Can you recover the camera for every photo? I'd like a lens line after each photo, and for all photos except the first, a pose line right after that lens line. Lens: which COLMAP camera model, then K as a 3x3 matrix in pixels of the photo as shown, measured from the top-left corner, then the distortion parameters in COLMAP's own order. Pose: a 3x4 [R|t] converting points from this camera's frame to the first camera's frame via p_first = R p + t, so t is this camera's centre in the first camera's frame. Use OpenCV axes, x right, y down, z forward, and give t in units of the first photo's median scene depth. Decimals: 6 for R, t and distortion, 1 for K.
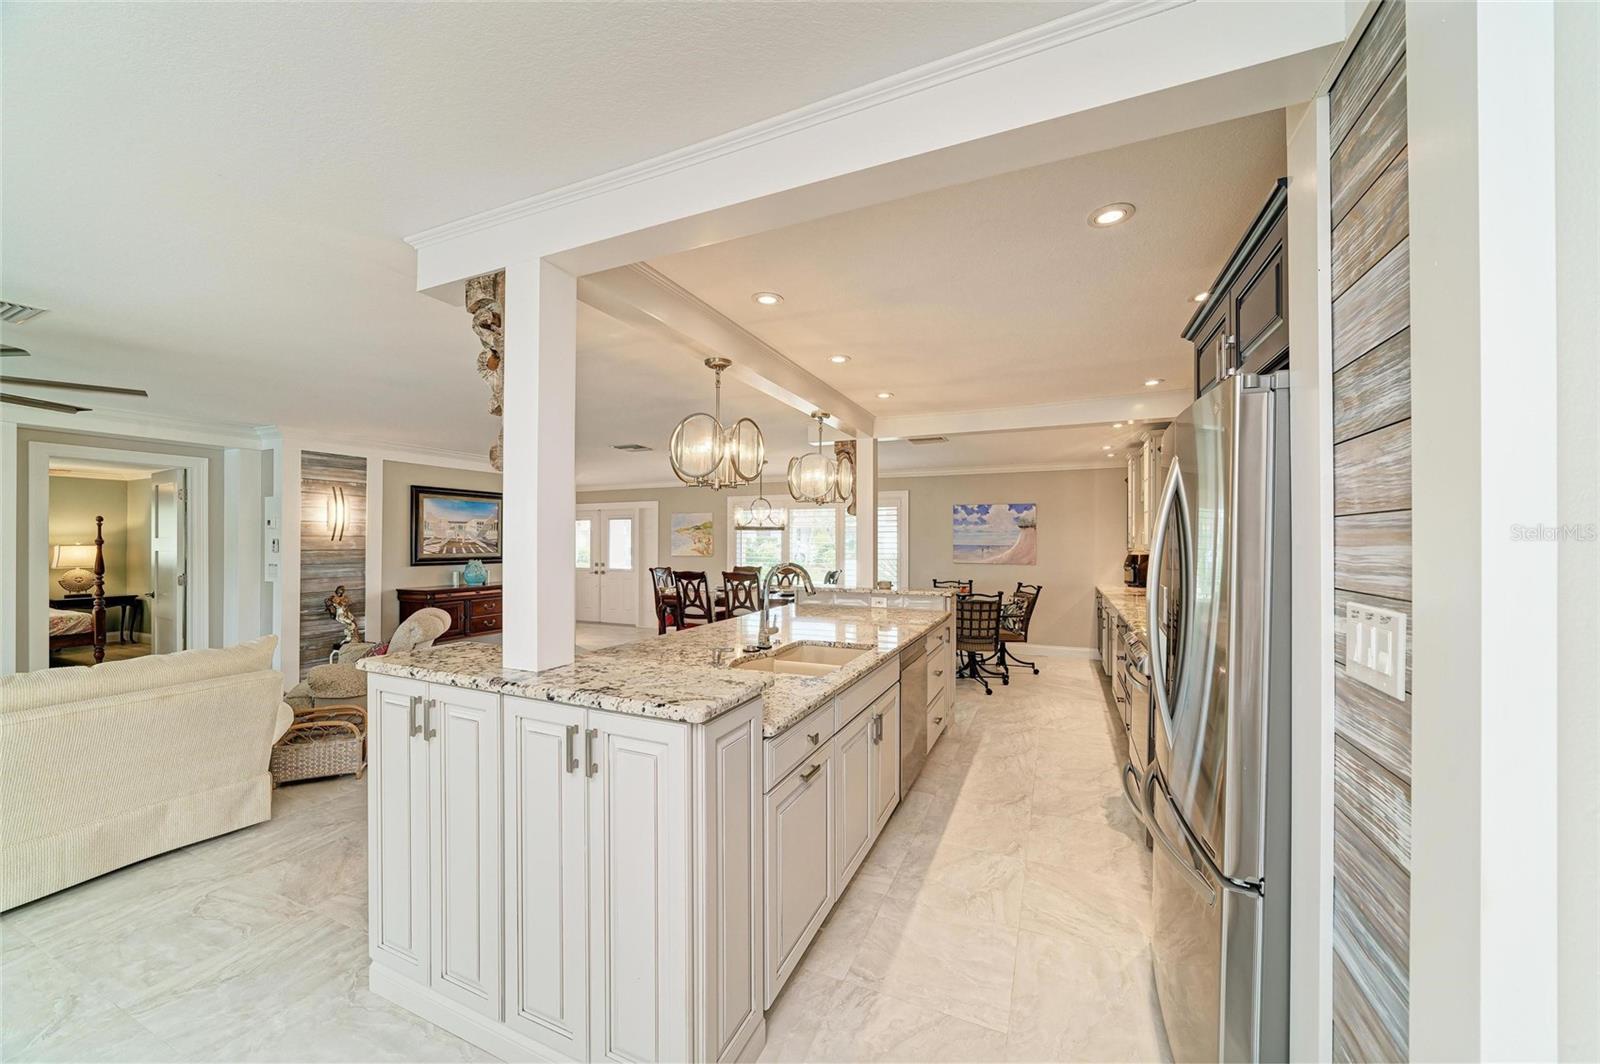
lens RADIAL K [[576.0, 0, 808.0], [0, 576.0, 538.7], [0, 0, 1]] dist [-0.013237, 0.001998]
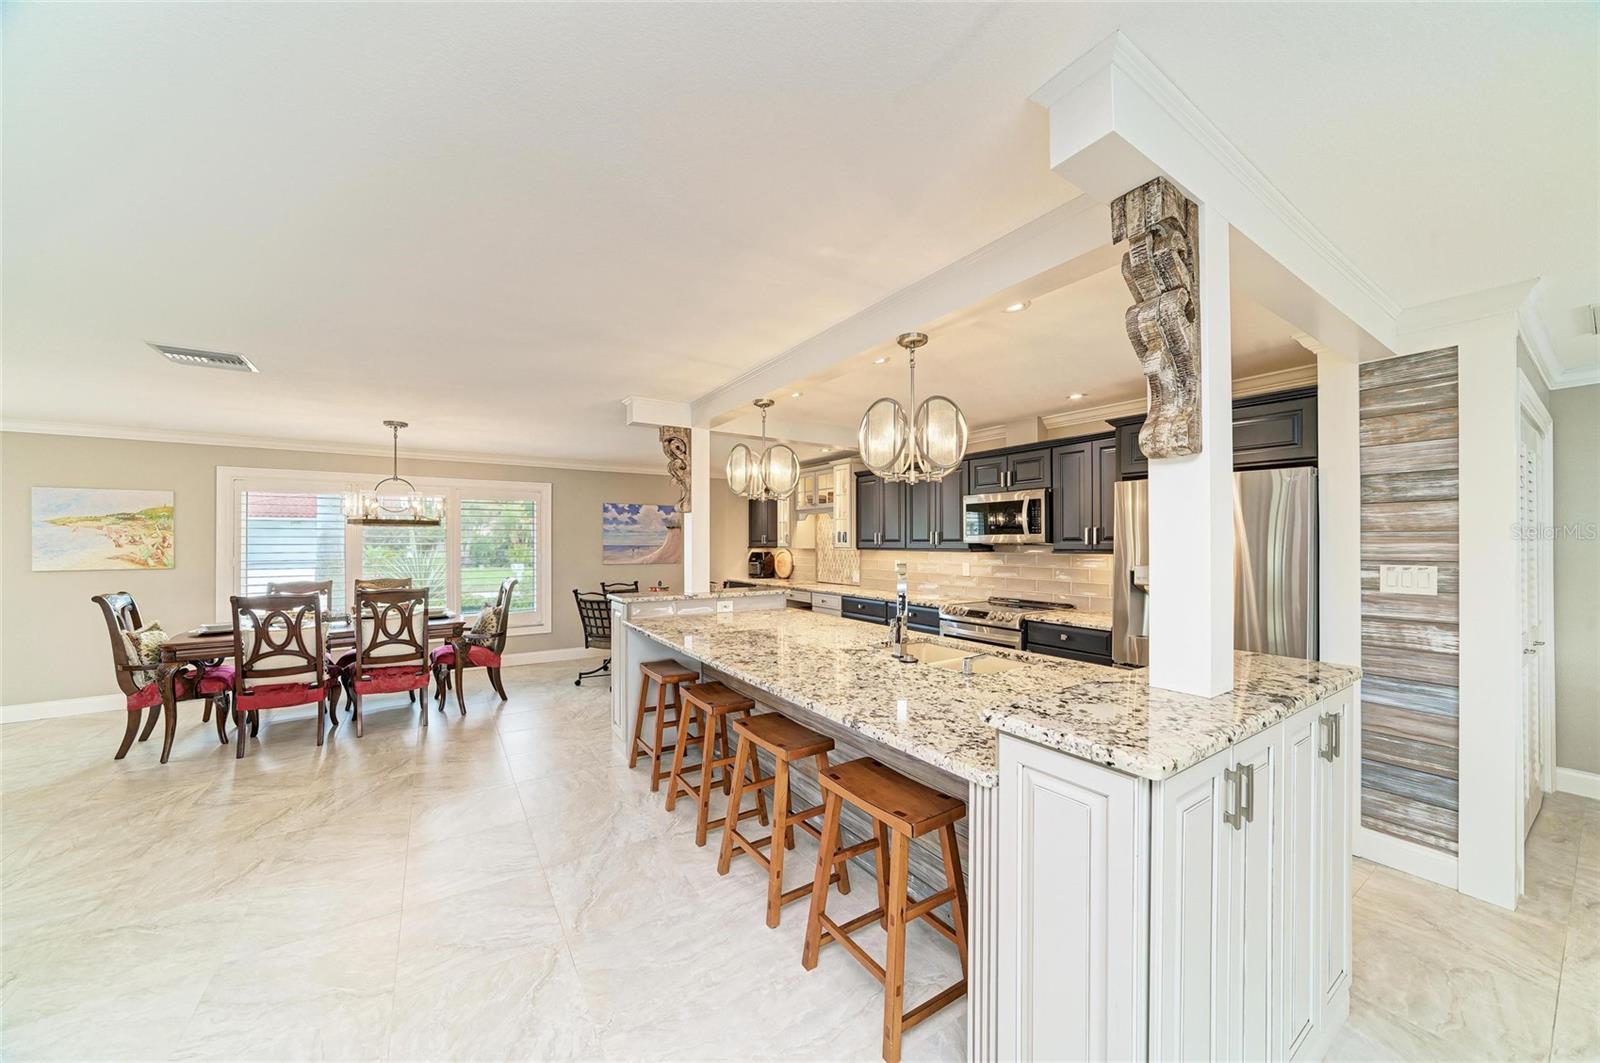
lens RADIAL K [[554.2, 0, 802.4], [0, 554.2, 543.6], [0, 0, 1]] dist [-0.012034, 0.000096]
pose [[0.544324, -0.003927, 0.838866, -0.417296], [-0.002878, 0.999974, 0.006549, 0.001278], [-0.838870, -0.005979, 0.544299, 0.293900]]
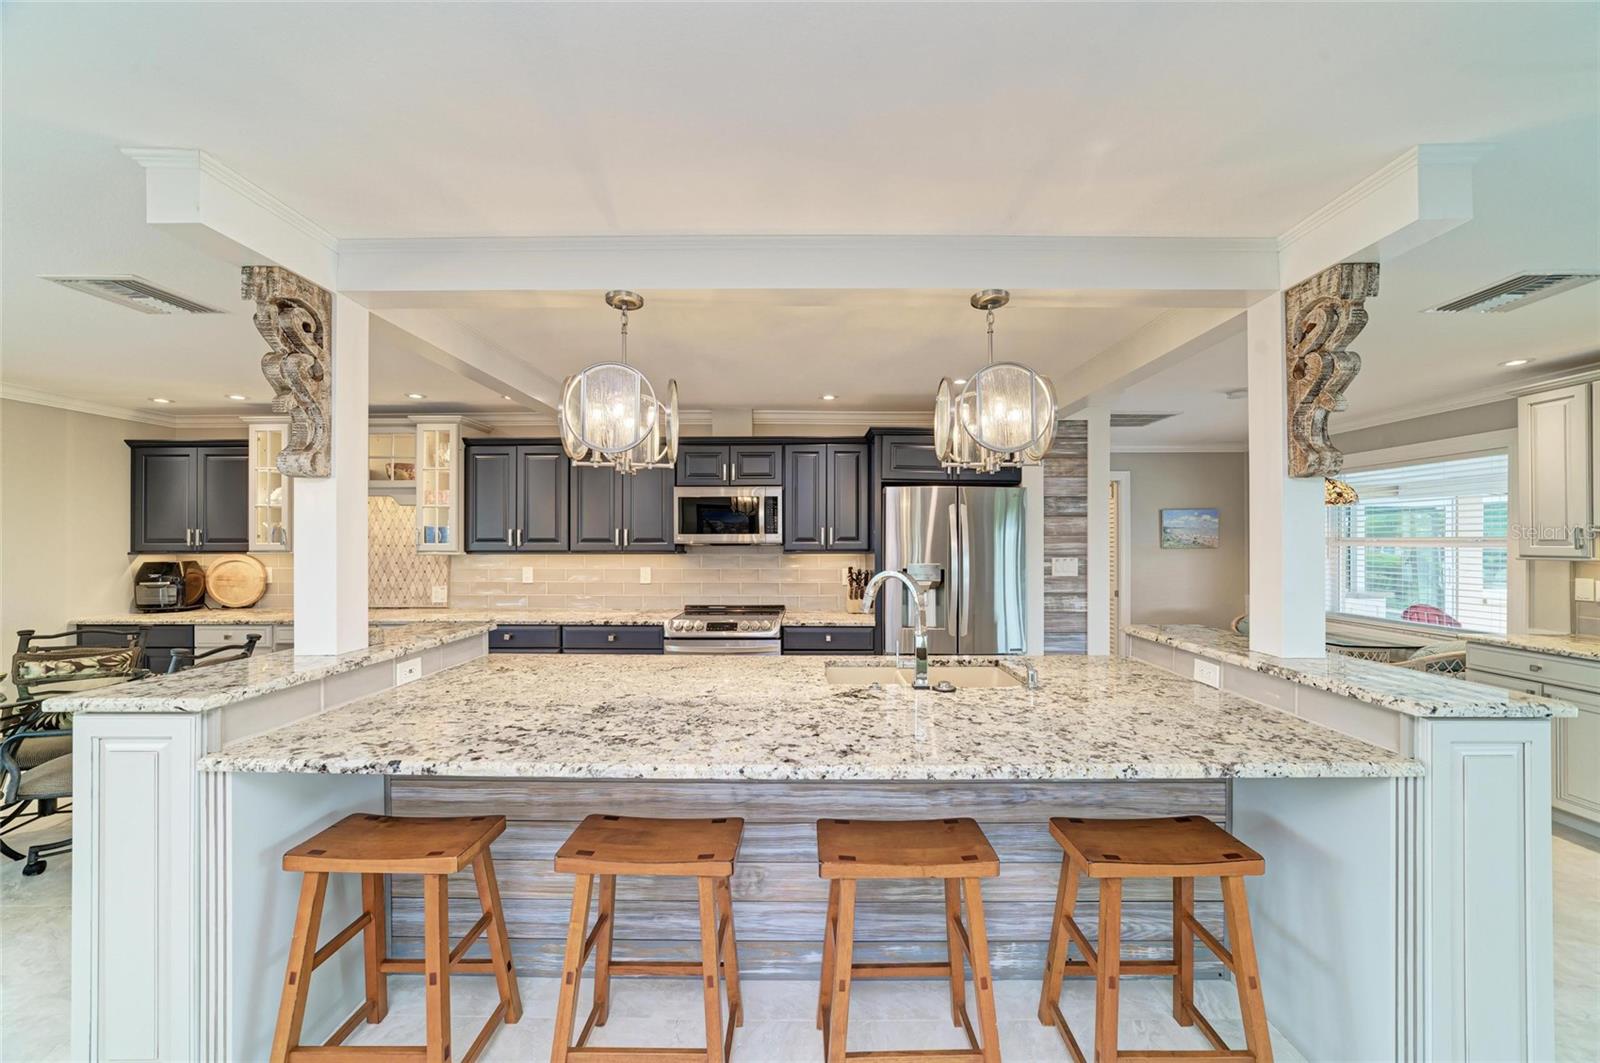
lens RADIAL K [[576.0, 0, 797.6], [0, 576.0, 540.7], [0, 0, 1]] dist [-0.013237, 0.001998]
pose [[-0.391064, 0.000126, 0.920363, -0.318503], [-0.004508, 0.999988, -0.002052, 0.002334], [-0.920352, -0.004952, -0.391059, 0.654350]]
